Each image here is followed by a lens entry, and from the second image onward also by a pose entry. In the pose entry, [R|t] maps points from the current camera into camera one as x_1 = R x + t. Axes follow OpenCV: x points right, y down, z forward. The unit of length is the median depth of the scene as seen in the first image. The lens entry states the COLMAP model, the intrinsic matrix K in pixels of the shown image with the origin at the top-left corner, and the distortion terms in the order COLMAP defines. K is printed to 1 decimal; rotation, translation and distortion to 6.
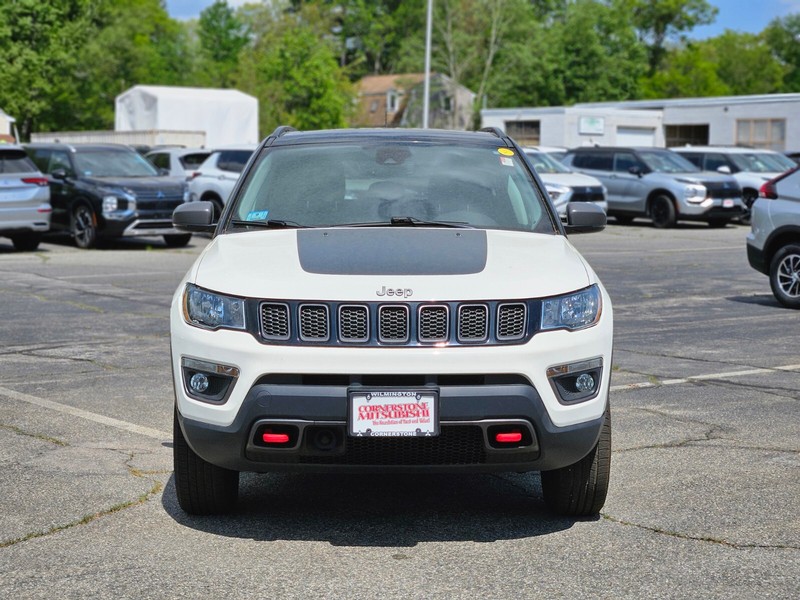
lens RADIAL K [[1626.1, 0, 400.0], [0, 1626.1, 300.0], [0, 0, 1]] dist [-0.374497, 3.054767]
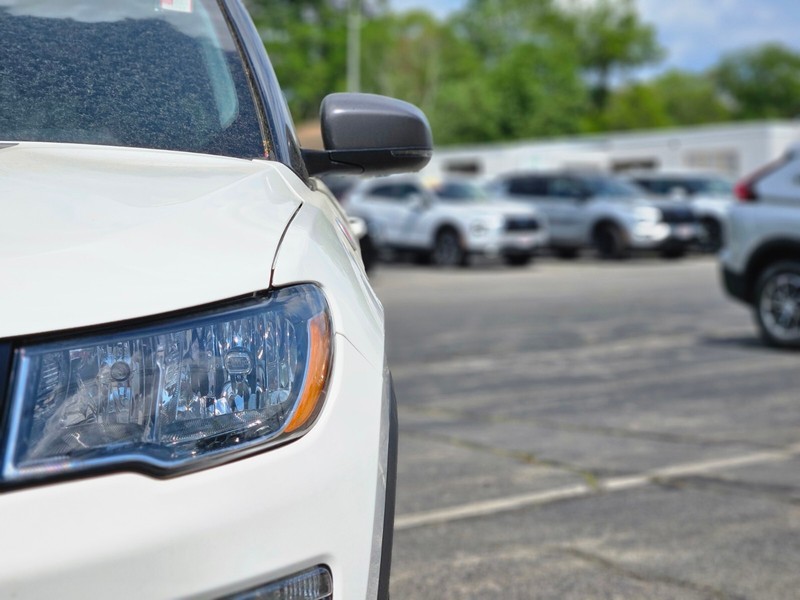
lens RADIAL K [[1626.1, 0, 400.0], [0, 1626.1, 300.0], [0, 0, 1]] dist [-0.374497, 3.054767]
pose [[0.999142, -0.029461, 0.029123, 0.047488], [0.030419, 0.998991, -0.033036, 0.000921], [-0.028121, 0.033894, 0.999030, 0.270508]]
